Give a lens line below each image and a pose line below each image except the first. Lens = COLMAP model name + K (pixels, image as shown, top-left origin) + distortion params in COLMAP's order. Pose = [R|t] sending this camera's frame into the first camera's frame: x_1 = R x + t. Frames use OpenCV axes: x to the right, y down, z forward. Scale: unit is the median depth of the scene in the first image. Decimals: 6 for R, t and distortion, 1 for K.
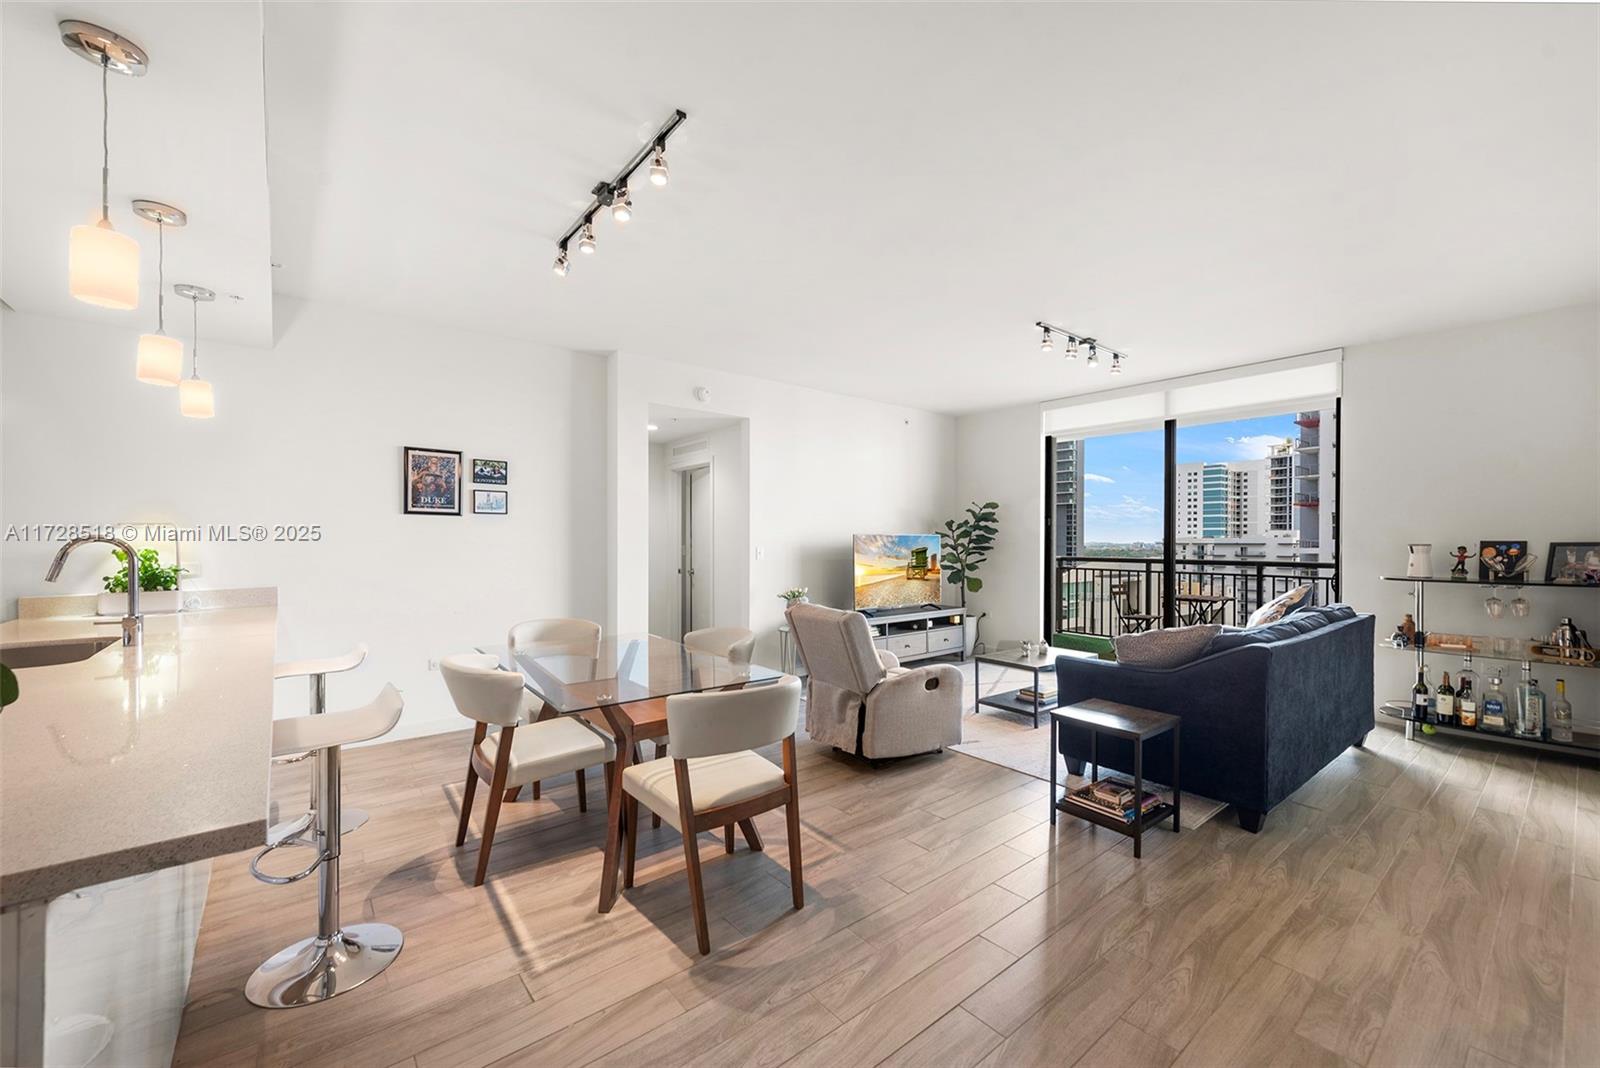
lens RADIAL K [[634.4, 0, 802.9], [0, 634.4, 537.6], [0, 0, 1]] dist [0.006342, -0.000298]
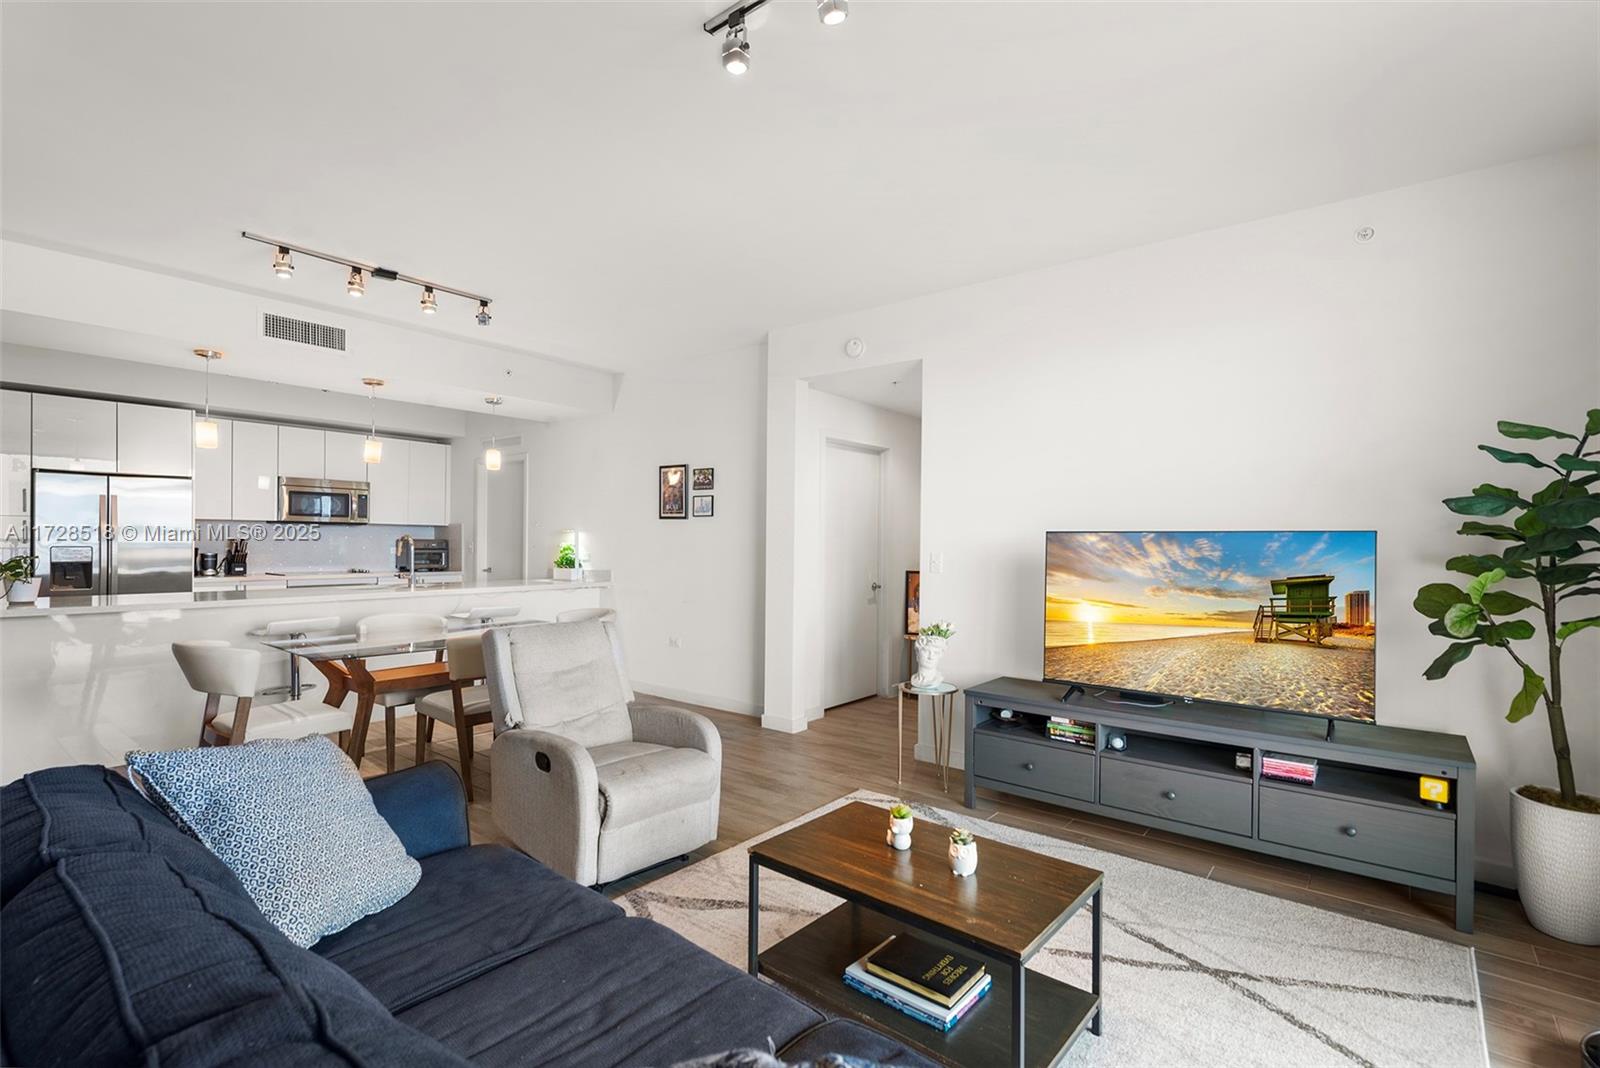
lens RADIAL K [[749.2, 0, 799.8], [0, 749.2, 553.0], [0, 0, 1]] dist [0.001180, 0.000109]
pose [[0.198051, 0.011895, -0.980120, 0.898550], [-0.012788, 0.999873, 0.009551, 0.012730], [0.980108, 0.010643, 0.198178, 0.981249]]
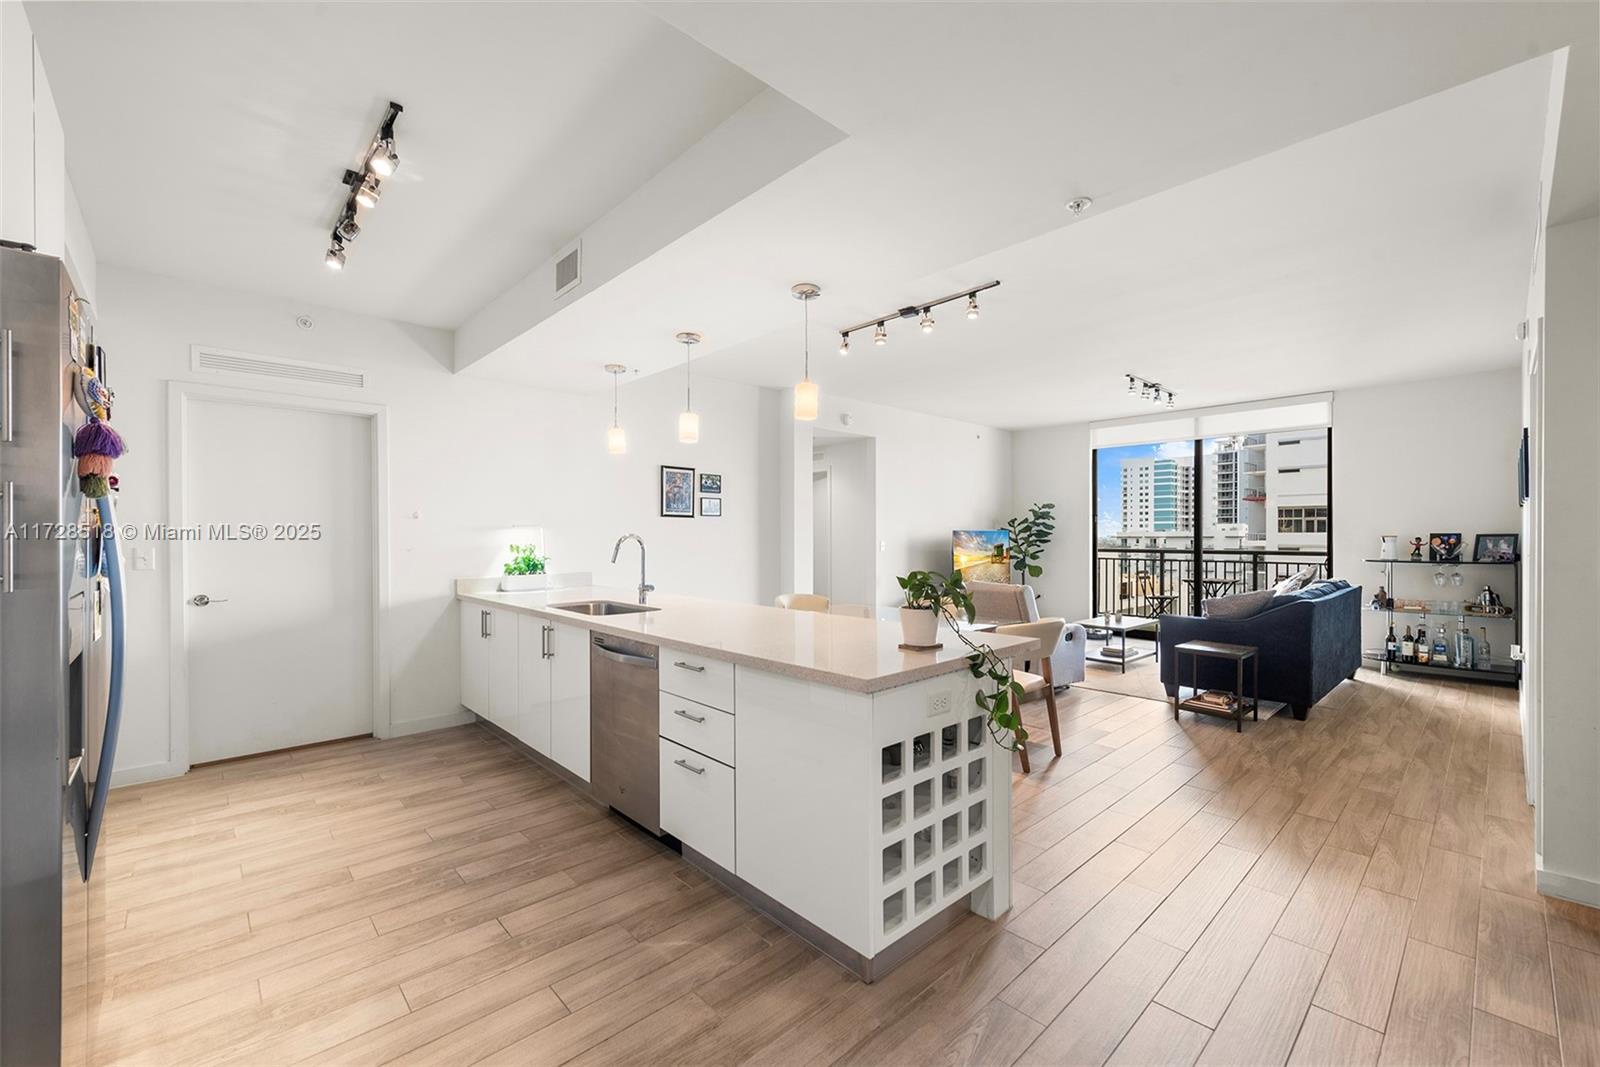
lens RADIAL K [[644.9, 0, 800.0], [0, 644.9, 533.5], [0, 0, 1]] dist [0.000644, 0.000200]
pose [[0.998222, -0.004701, 0.059422, -0.421227], [0.004633, 0.999988, 0.001280, -0.002742], [-0.059427, -0.001003, 0.998232, -0.347113]]
